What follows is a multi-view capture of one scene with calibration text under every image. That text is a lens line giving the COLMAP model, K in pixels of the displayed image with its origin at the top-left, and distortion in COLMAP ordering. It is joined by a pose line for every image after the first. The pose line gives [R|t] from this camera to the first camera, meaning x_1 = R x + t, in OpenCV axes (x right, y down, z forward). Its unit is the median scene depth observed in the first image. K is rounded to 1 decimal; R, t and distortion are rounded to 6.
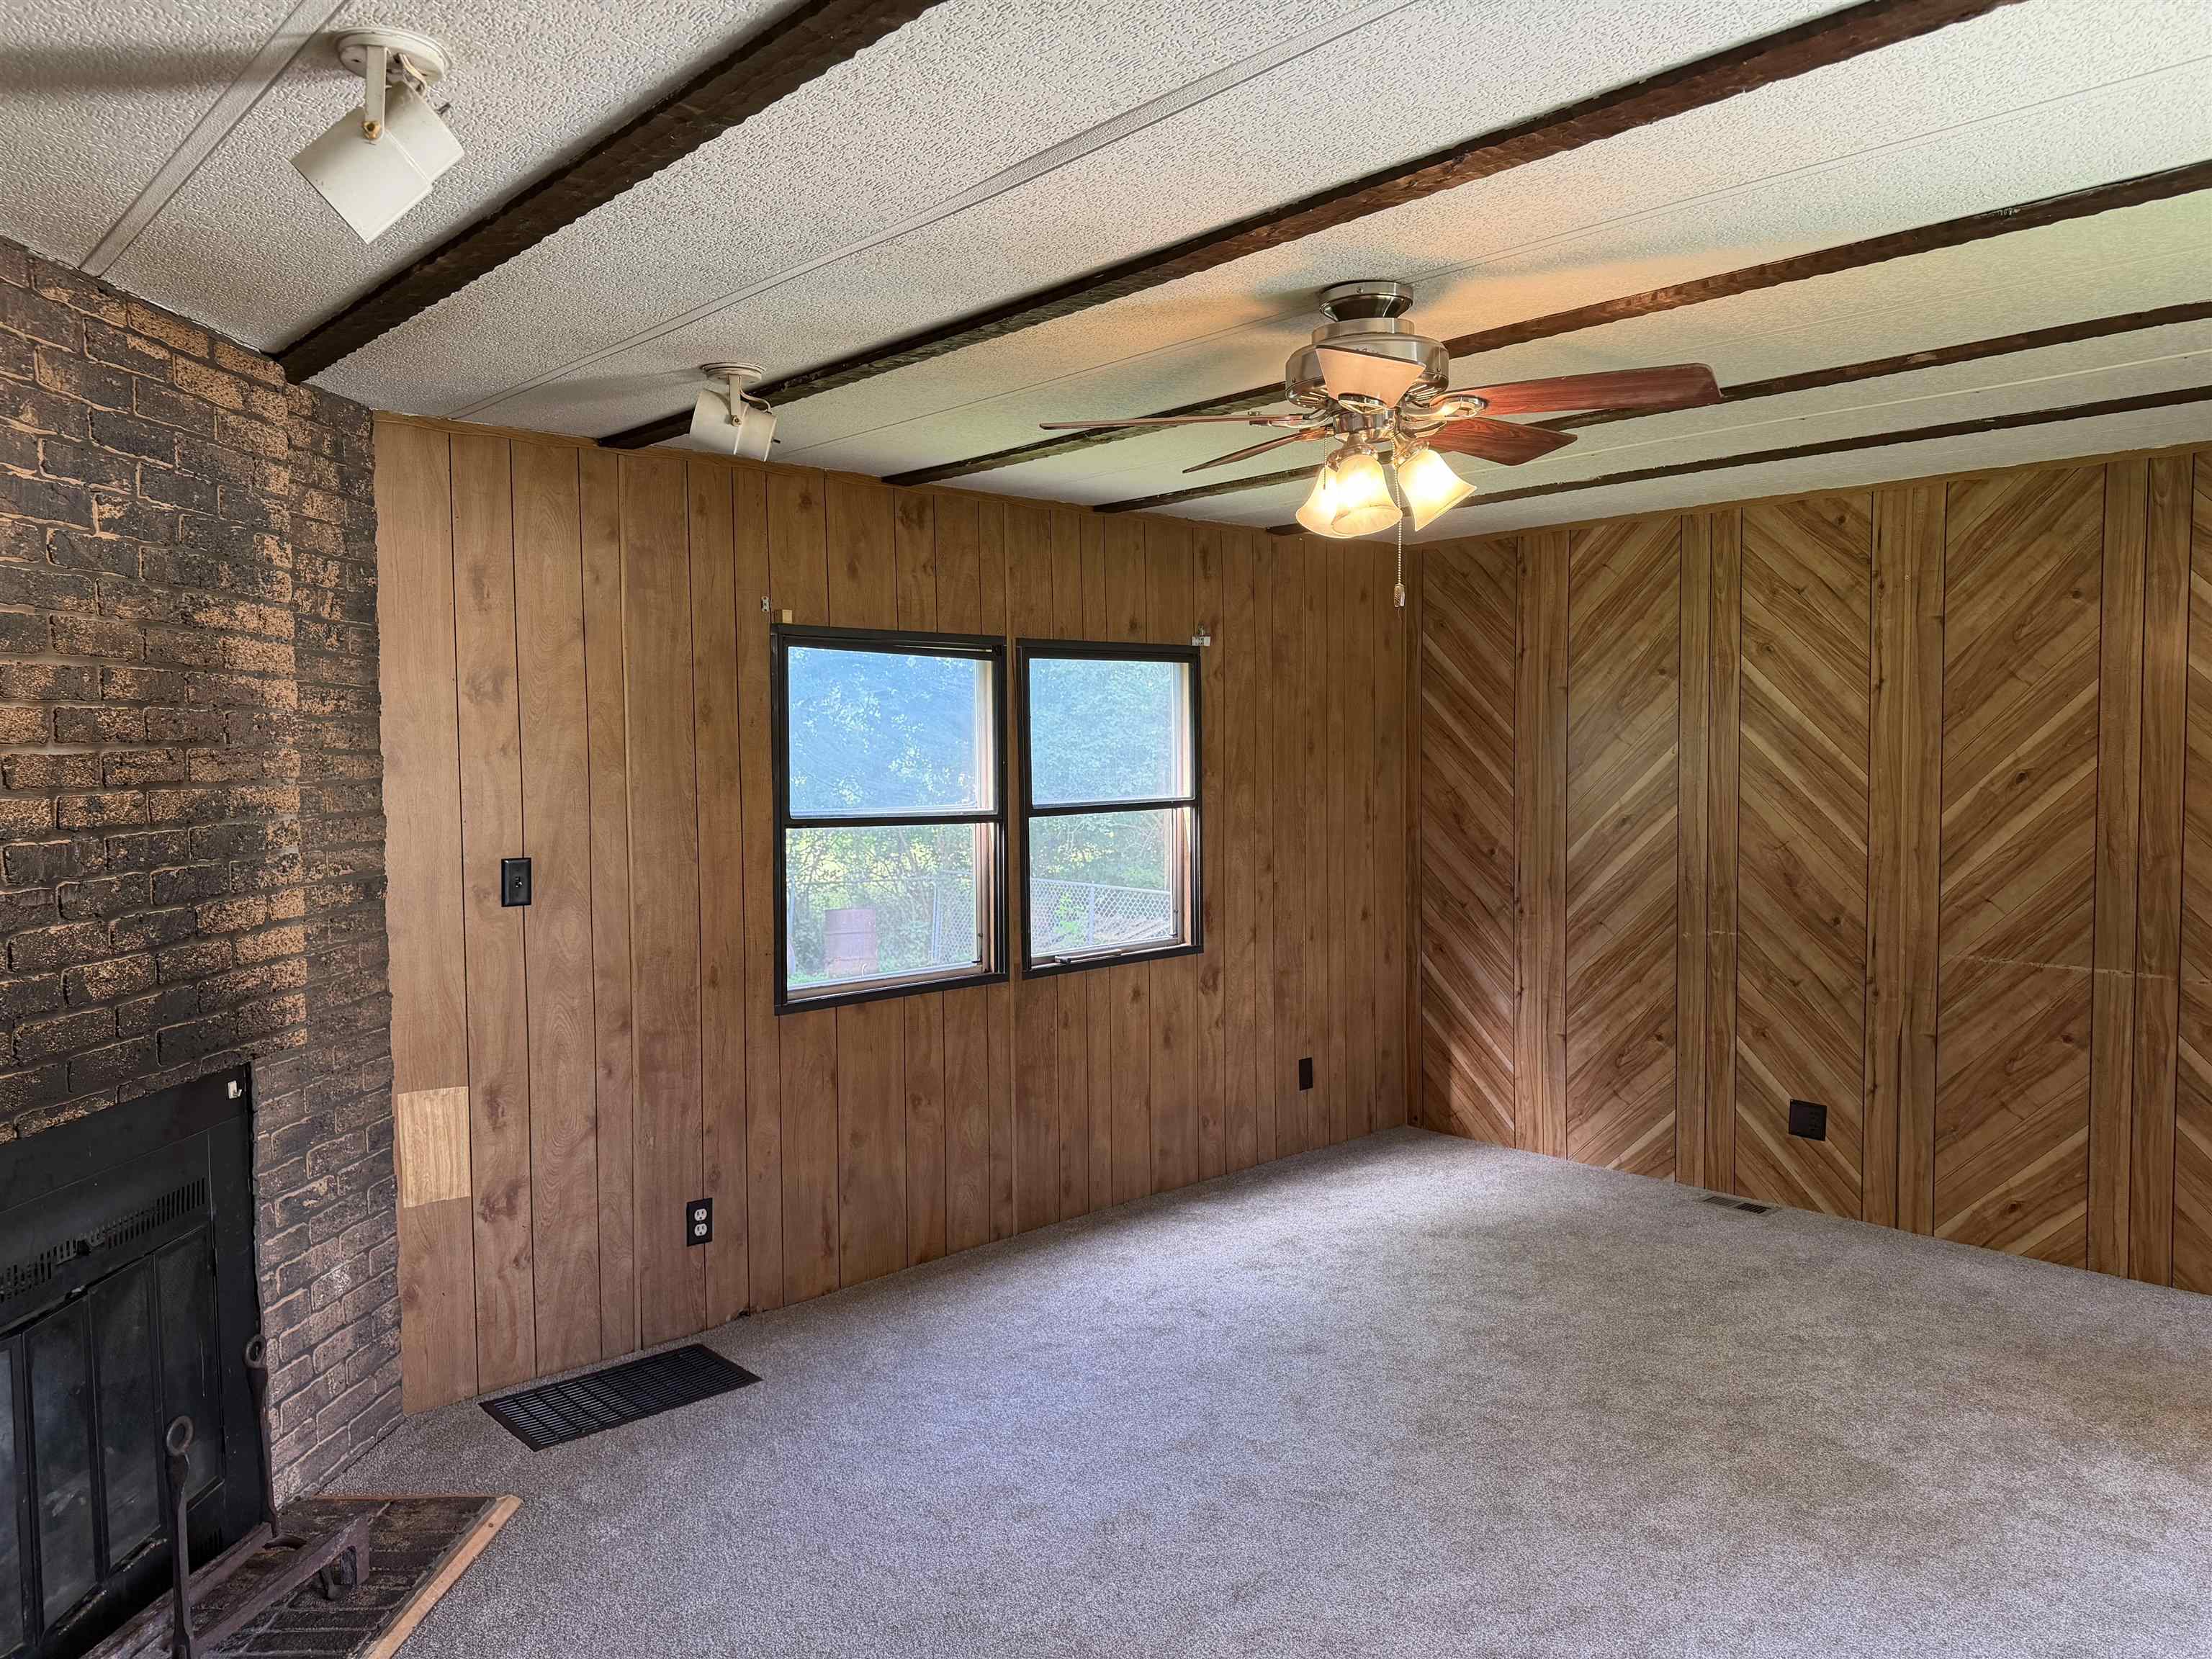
lens RADIAL K [[1543.7, 0, 1106.0], [0, 1543.7, 829.5], [0, 0, 1]] dist [0.175966, -0.245371]
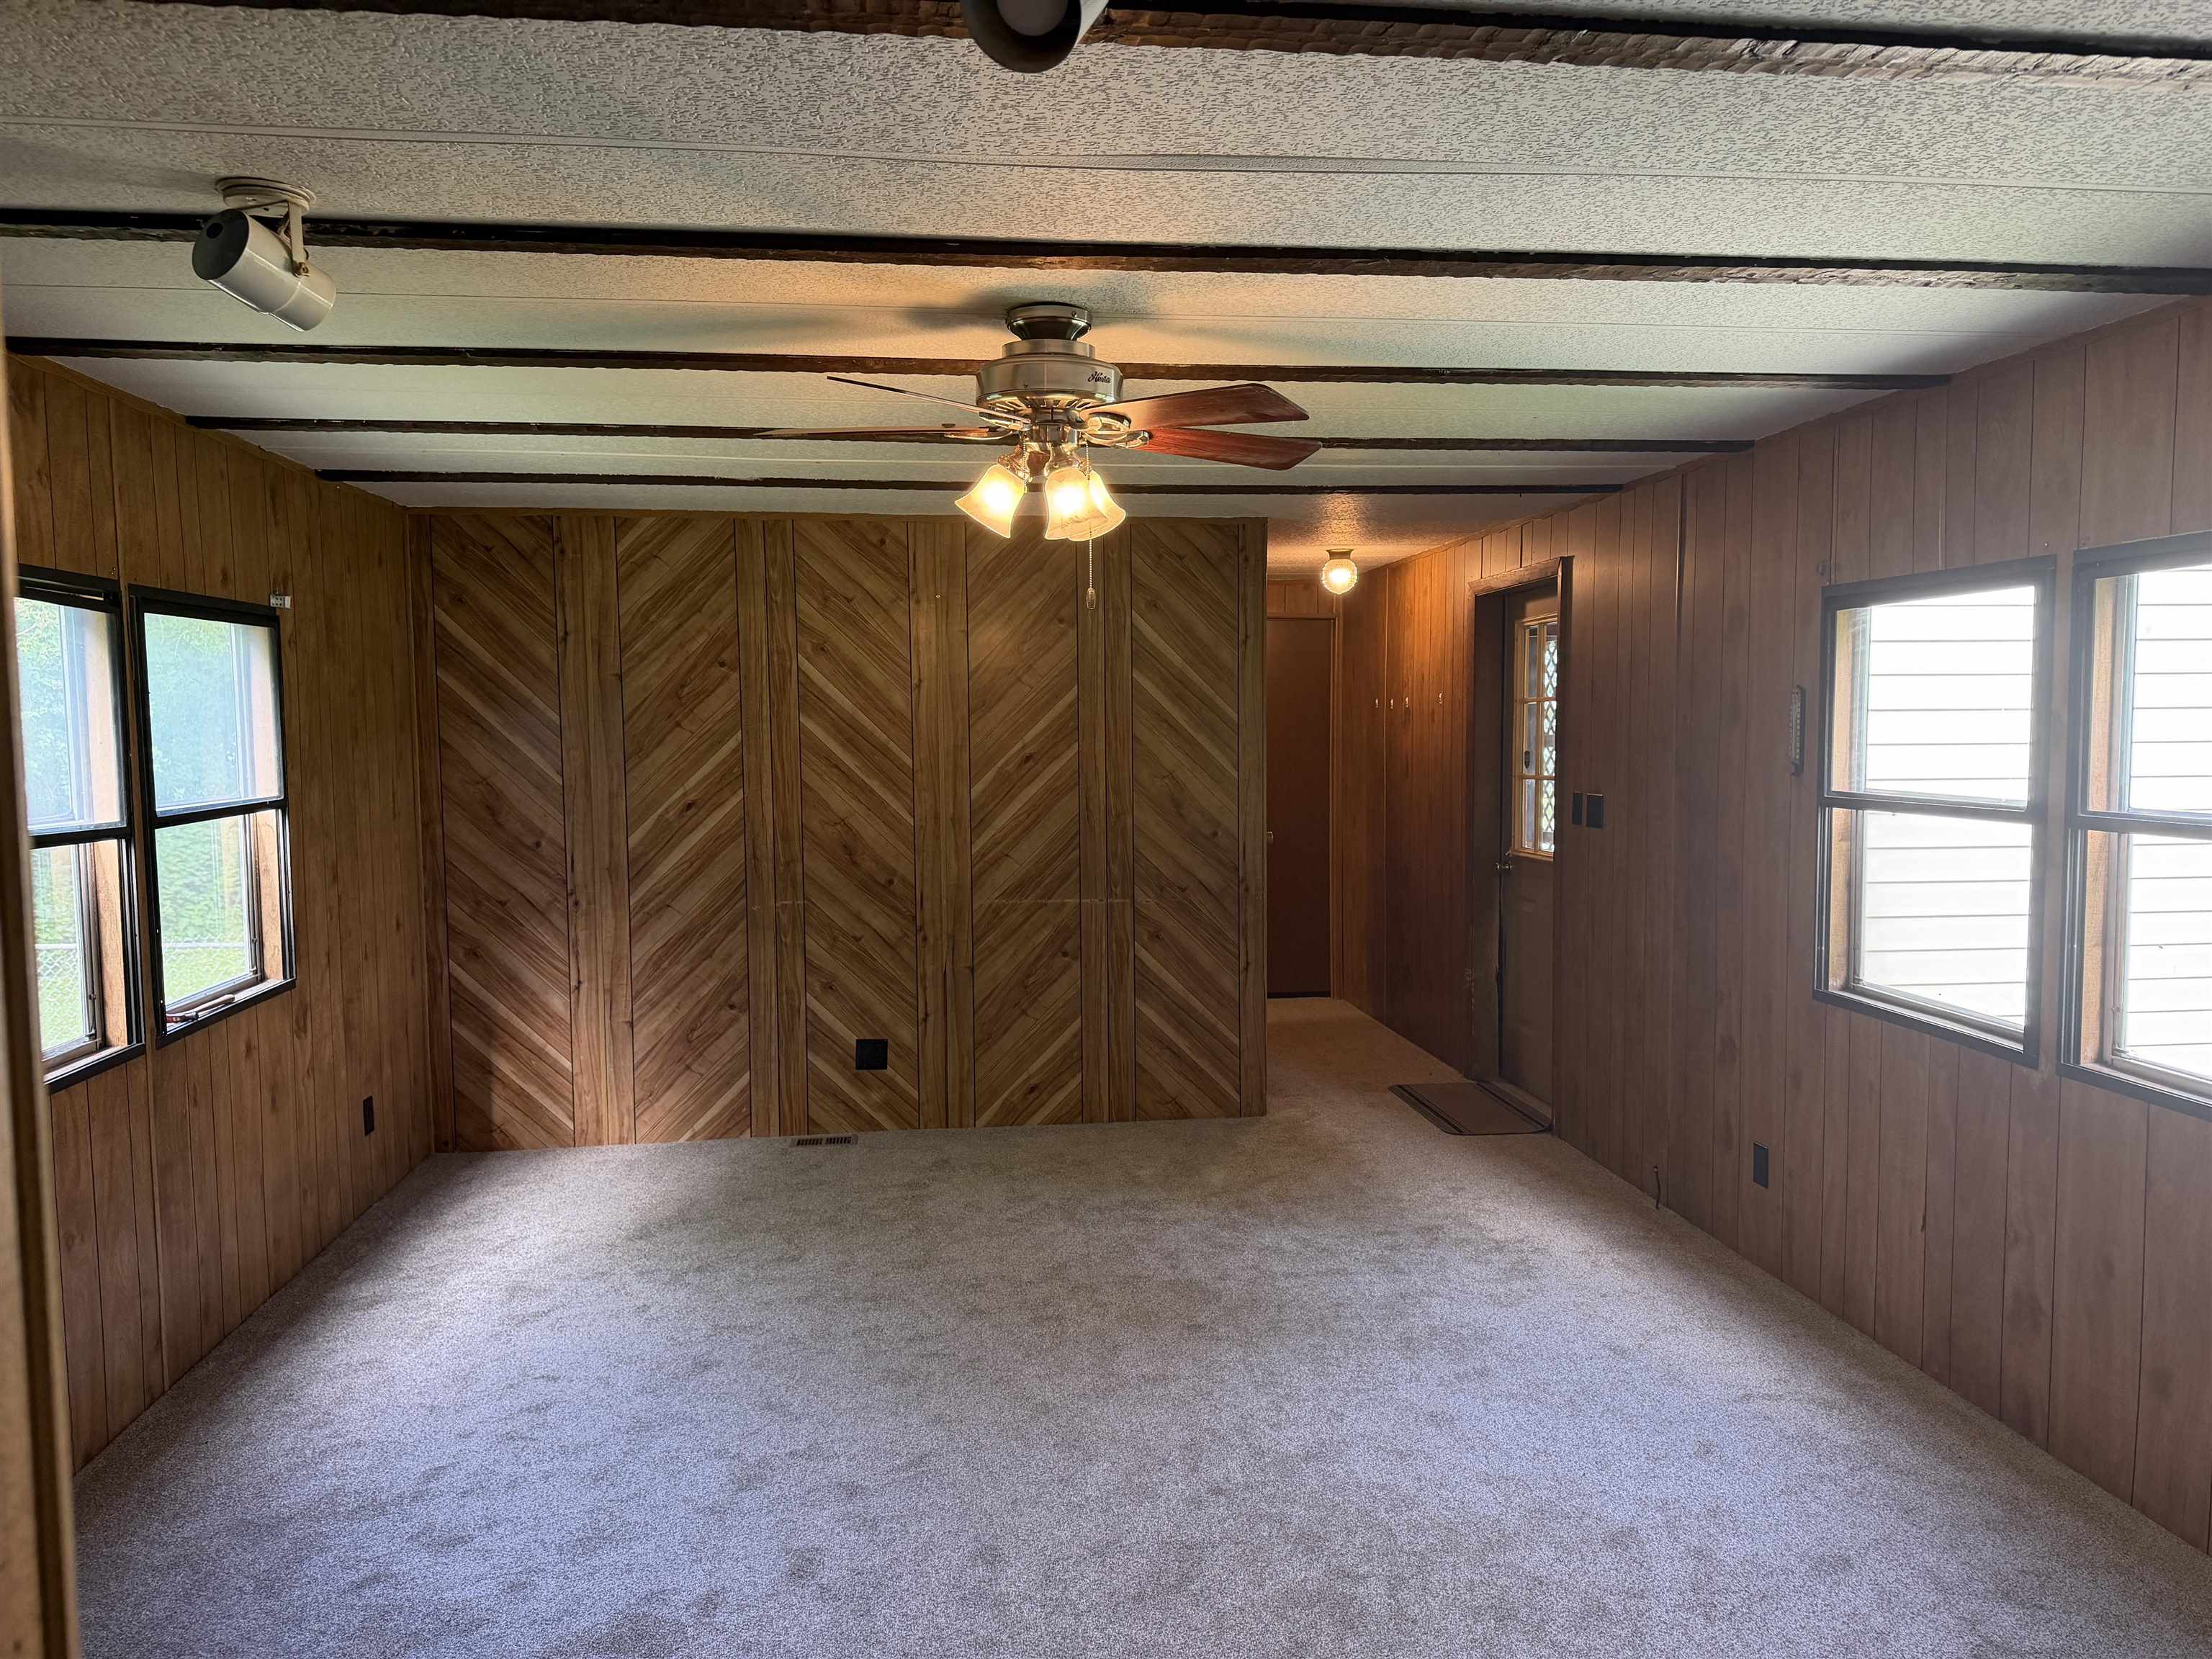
lens RADIAL K [[1556.5, 0, 1093.5], [0, 1556.5, 838.4], [0, 0, 1]] dist [0.078197, -0.090110]
pose [[0.587529, -0.055995, 0.807264, -0.394531], [0.044634, 0.998327, 0.036764, -0.011258], [-0.807971, 0.014431, 0.589045, 0.195089]]
